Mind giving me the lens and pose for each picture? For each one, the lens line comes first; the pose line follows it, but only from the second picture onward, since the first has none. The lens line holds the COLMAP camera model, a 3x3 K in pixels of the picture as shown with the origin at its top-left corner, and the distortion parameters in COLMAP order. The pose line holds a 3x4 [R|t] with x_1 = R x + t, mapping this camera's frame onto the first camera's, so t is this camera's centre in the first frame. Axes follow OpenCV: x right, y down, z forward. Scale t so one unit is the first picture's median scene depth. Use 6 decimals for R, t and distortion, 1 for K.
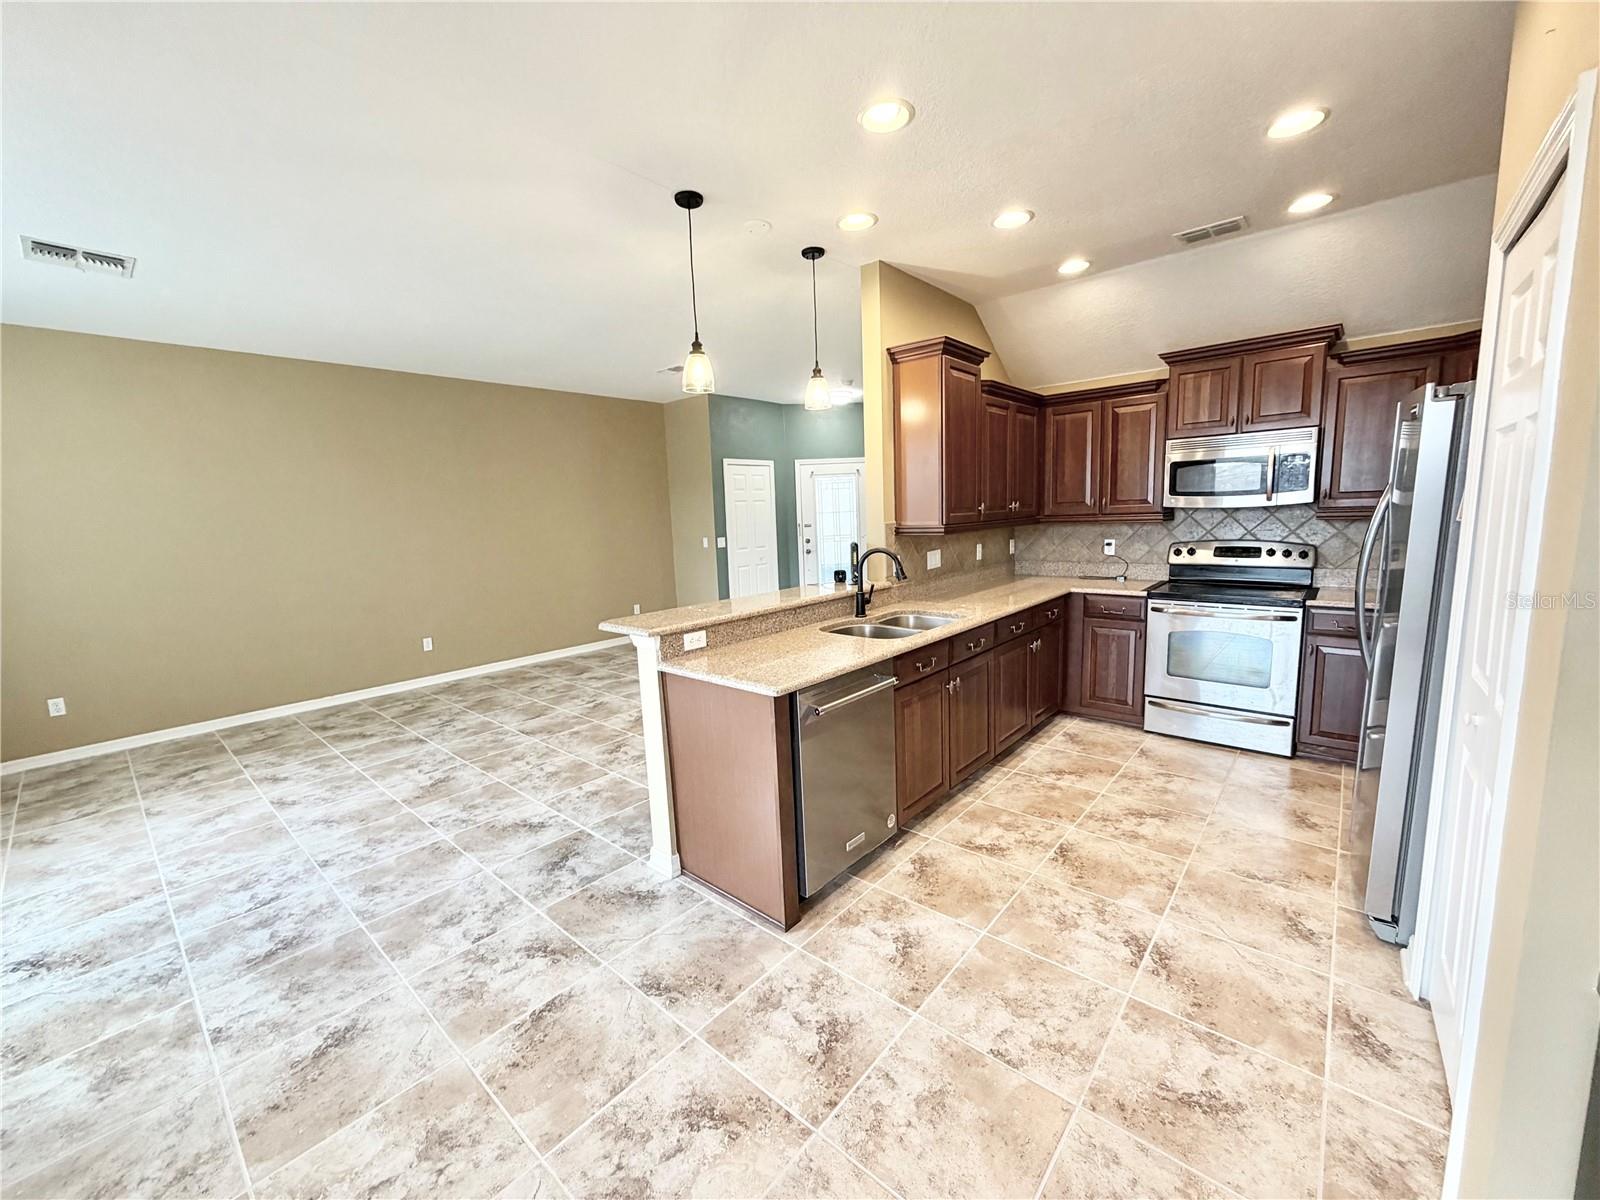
lens RADIAL K [[637.3, 0, 800.0], [0, 637.3, 600.0], [0, 0, 1]] dist [0.000649, 0.000034]
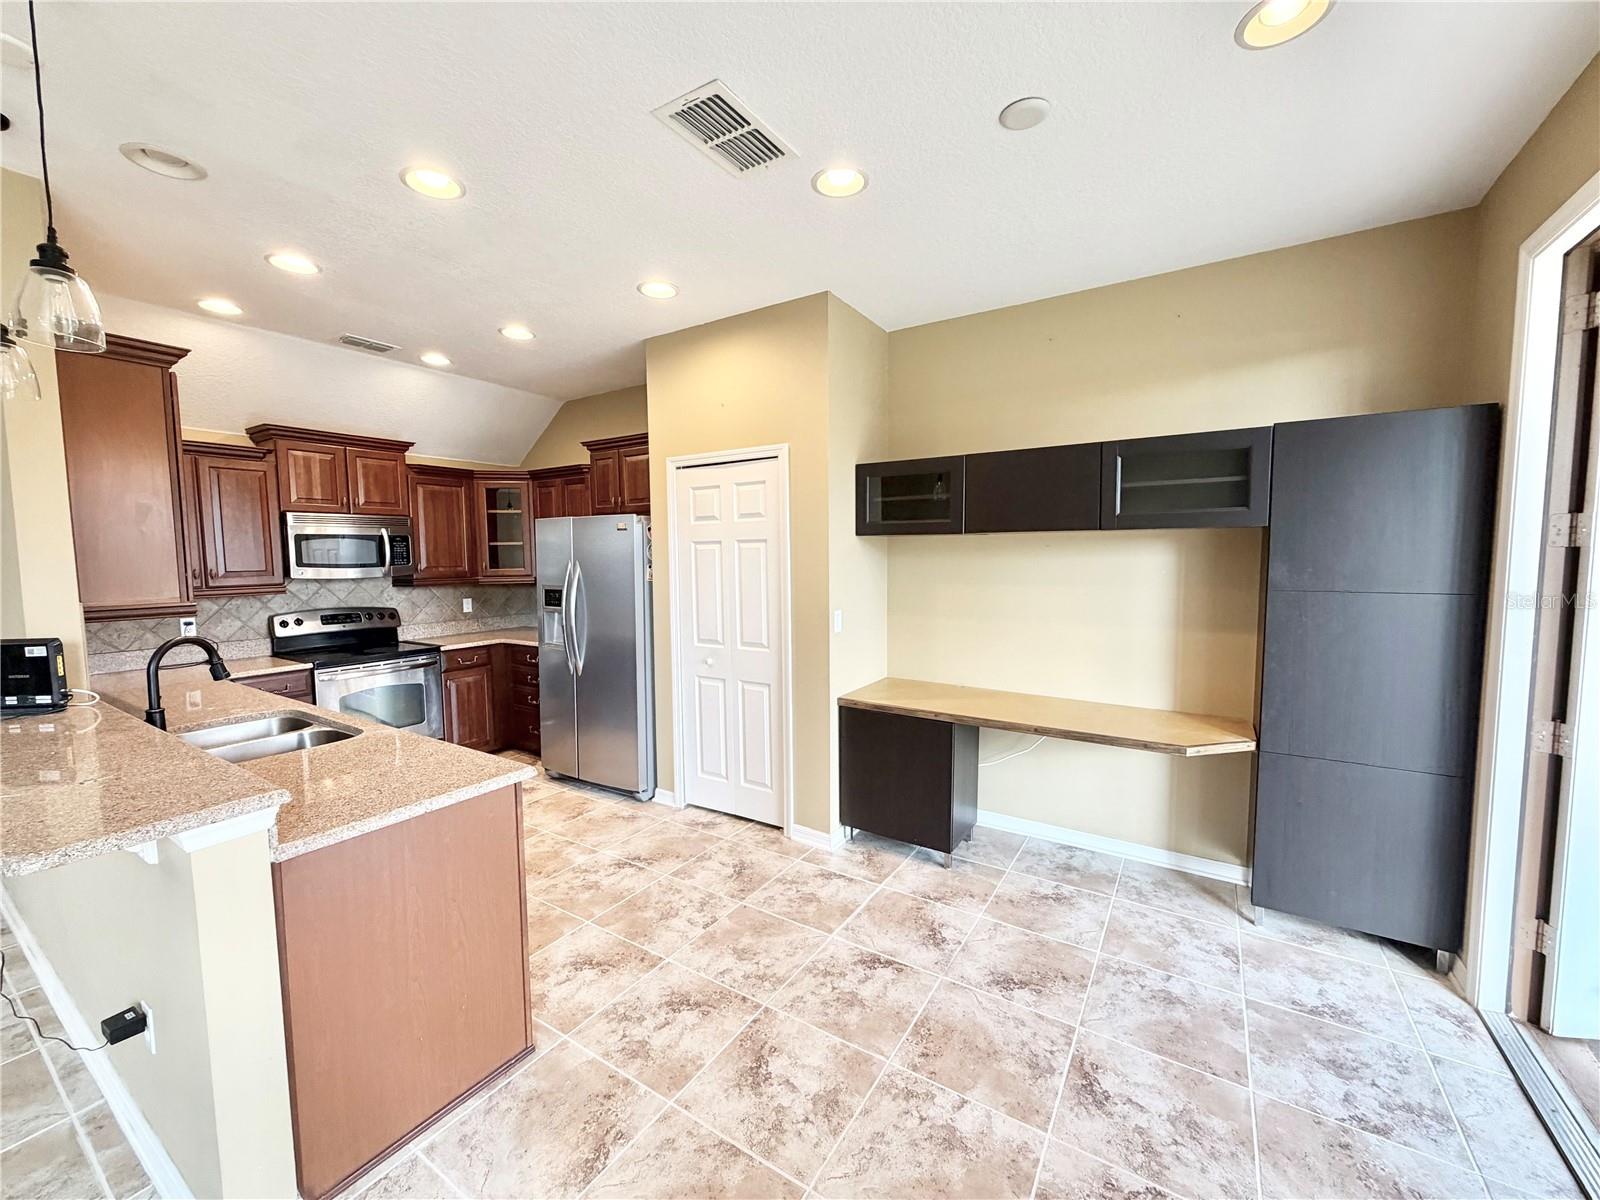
lens RADIAL K [[637.3, 0, 800.0], [0, 637.3, 600.0], [0, 0, 1]] dist [0.000649, 0.000034]
pose [[-0.147100, -0.034301, 0.988527, -0.568232], [0.155333, 0.986197, 0.057335, -0.051607], [-0.976849, 0.161985, -0.139742, 0.409959]]
